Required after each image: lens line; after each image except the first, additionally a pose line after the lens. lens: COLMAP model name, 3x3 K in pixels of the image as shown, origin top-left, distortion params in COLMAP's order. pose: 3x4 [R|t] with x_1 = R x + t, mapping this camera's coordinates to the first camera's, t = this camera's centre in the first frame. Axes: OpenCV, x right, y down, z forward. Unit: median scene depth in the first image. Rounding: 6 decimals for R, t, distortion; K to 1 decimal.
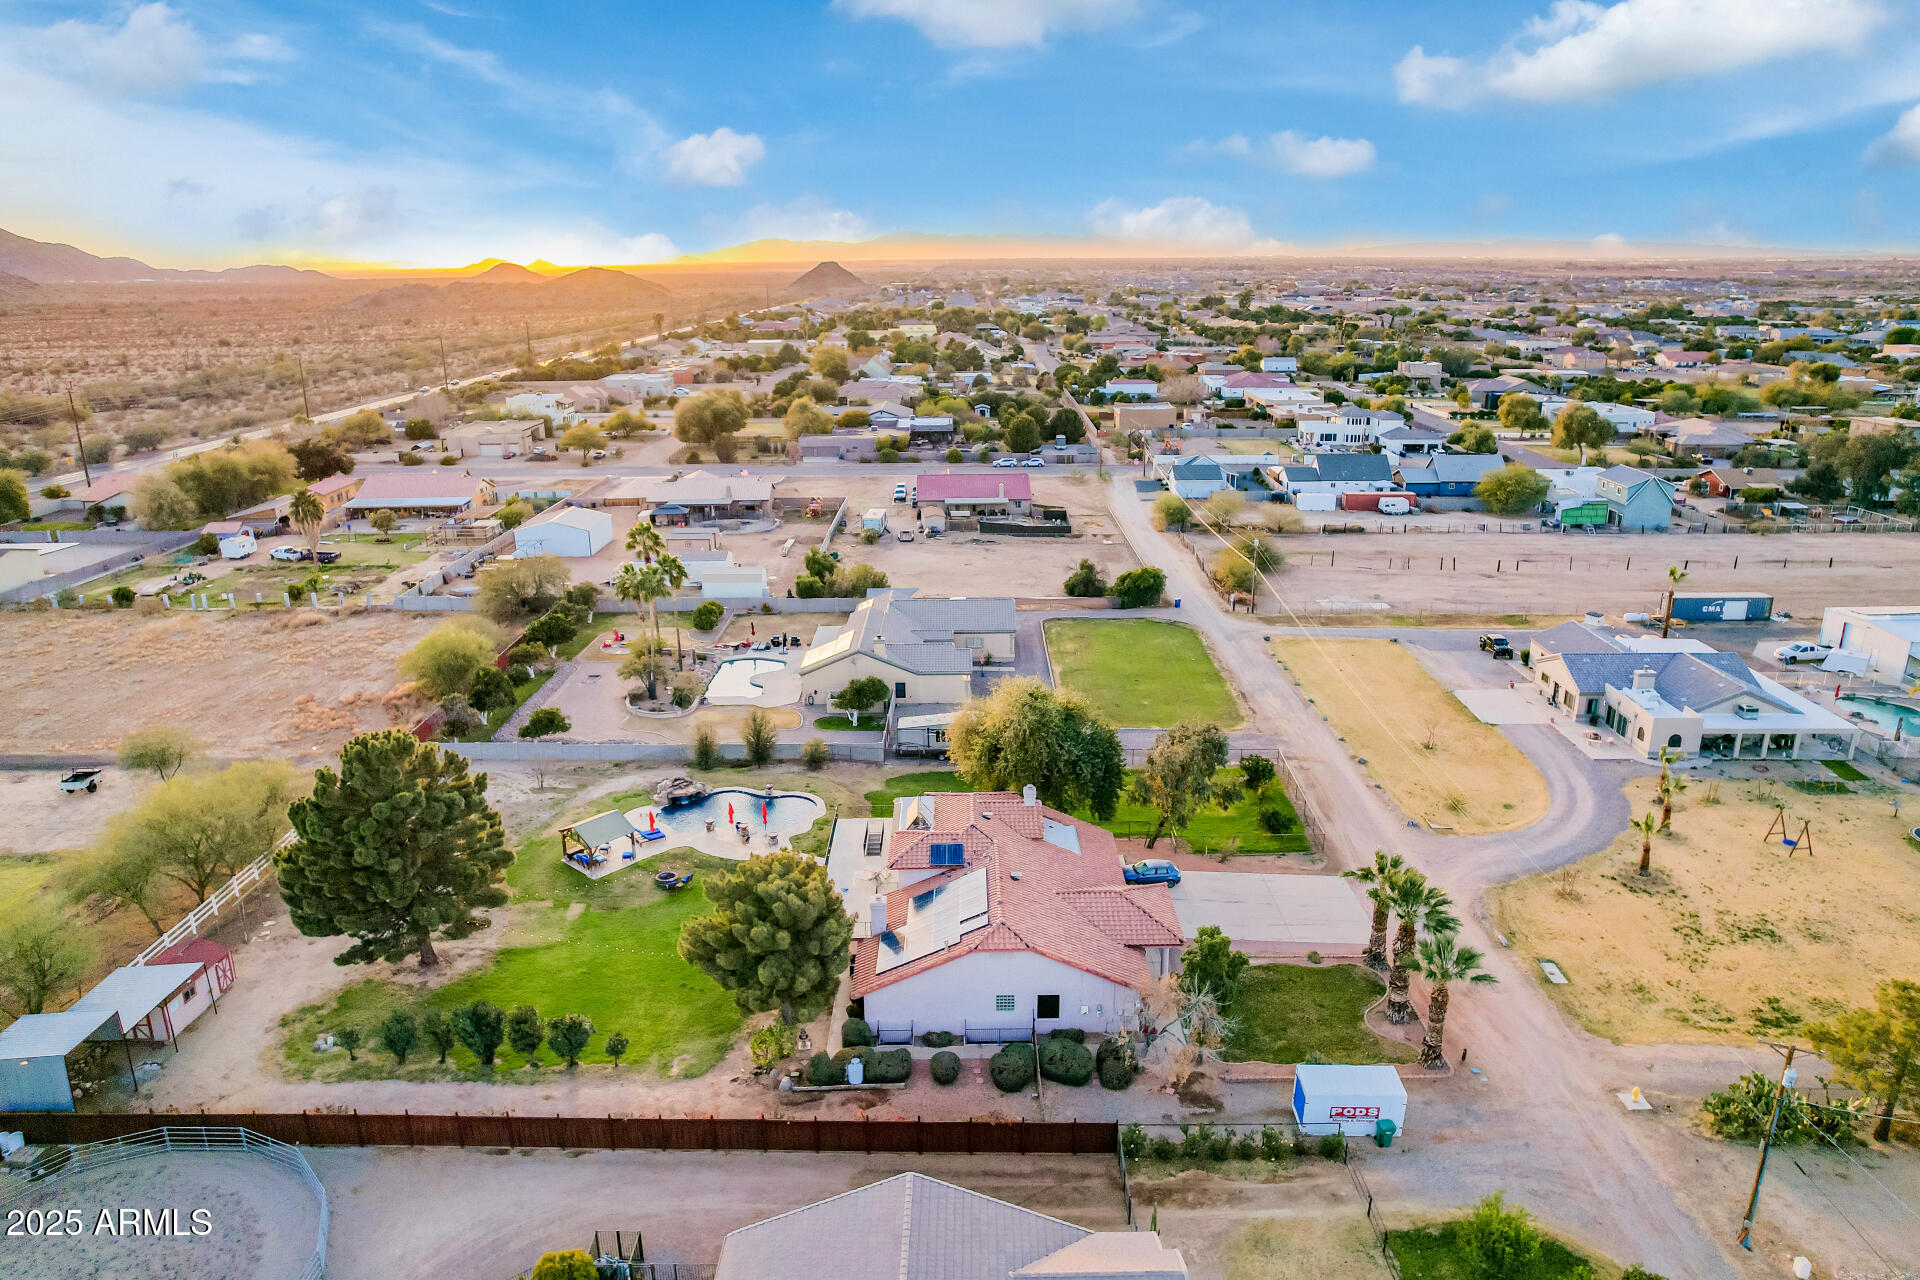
lens RADIAL K [[1239.4, 0, 960.0], [0, 1239.4, 640.0], [0, 0, 1]] dist [-0.084435, 0.075757]
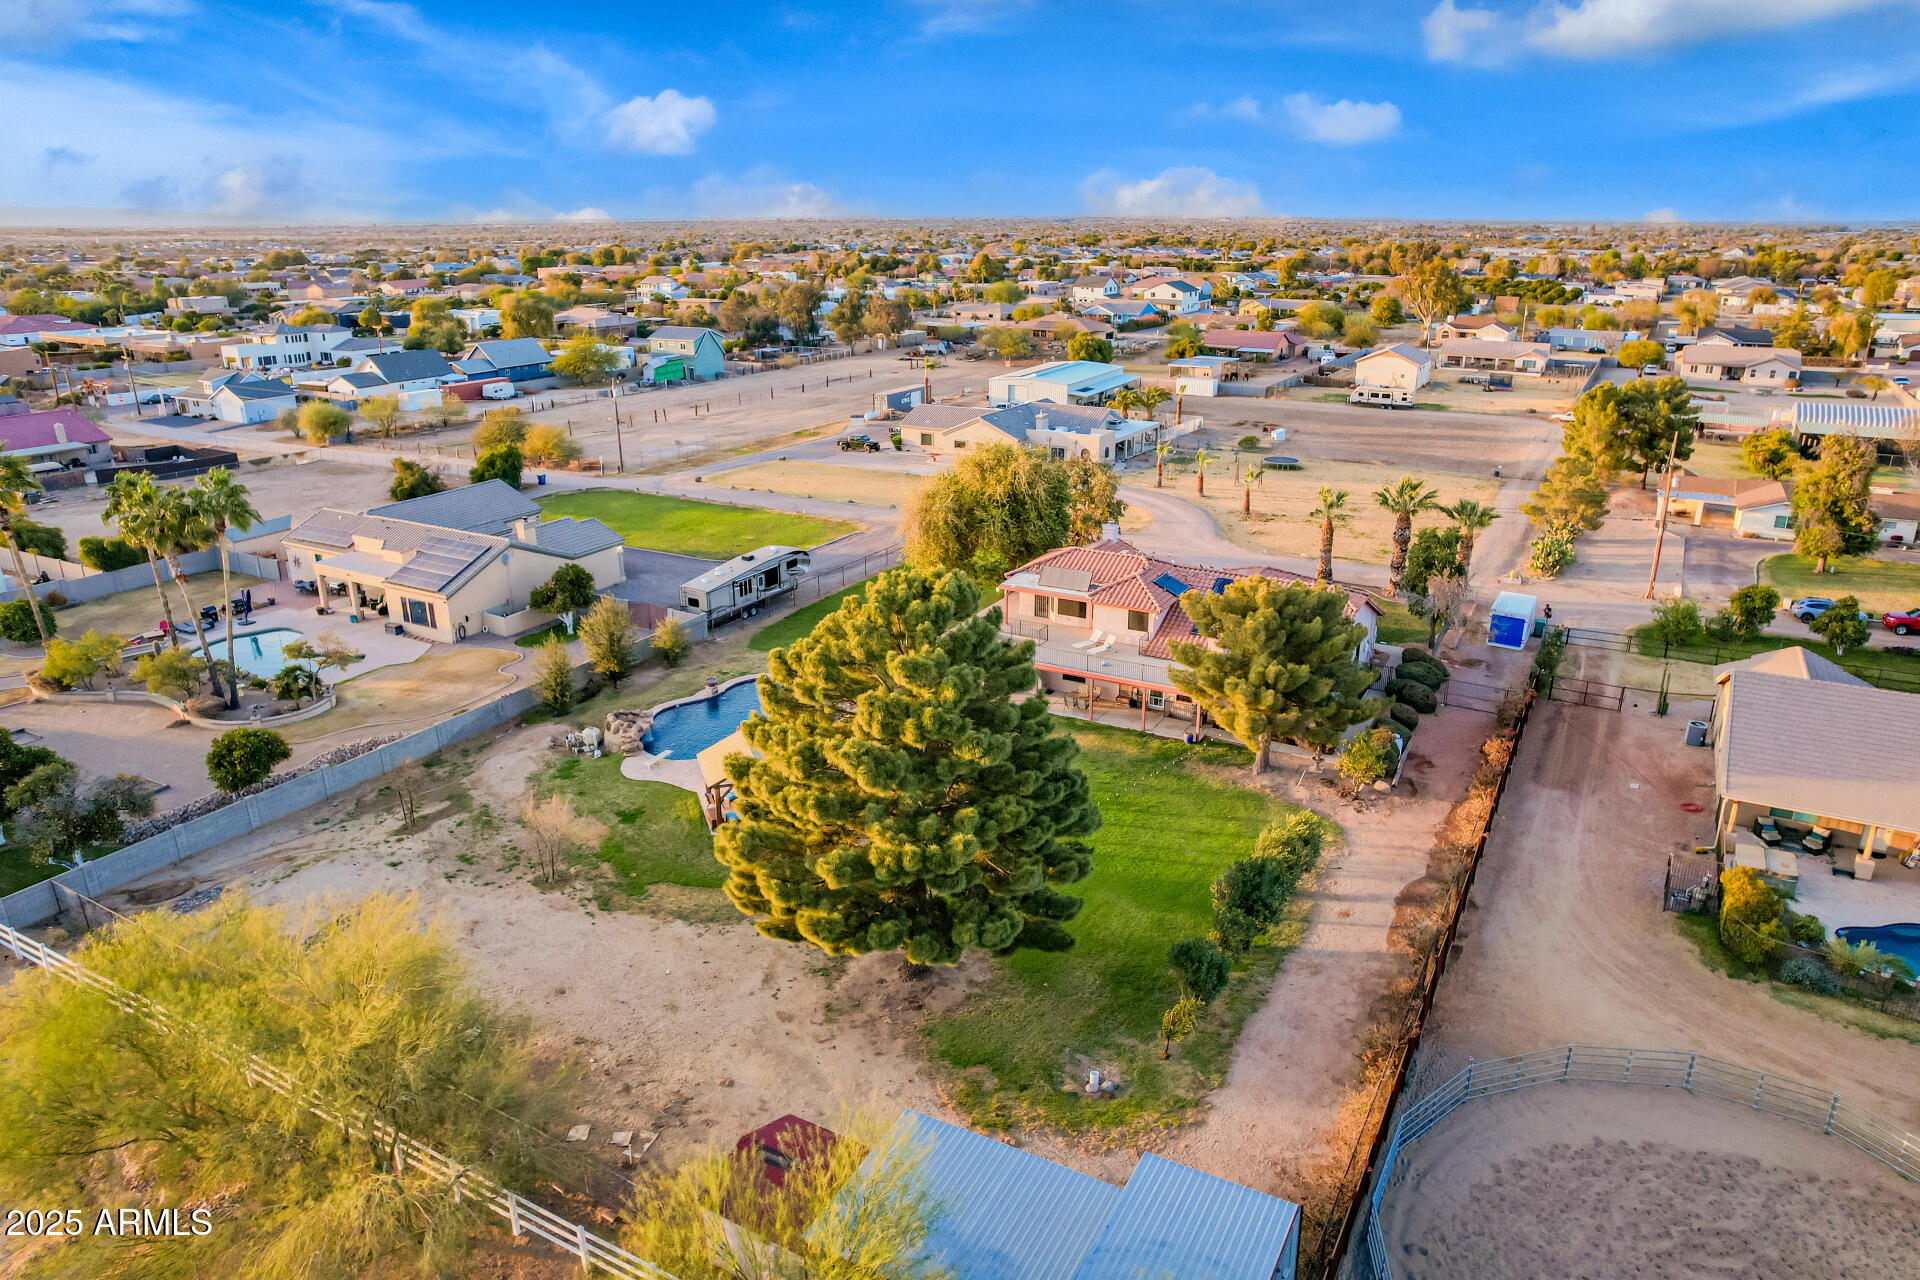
lens RADIAL K [[1235.0, 0, 950.1], [0, 1235.0, 648.2], [0, 0, 1]] dist [-0.048351, -0.000075]
pose [[0.486867, -0.287912, 0.824662, -0.616155], [0.263330, 0.948570, 0.175706, 0.008435], [-0.832838, 0.131613, 0.537643, 0.446440]]
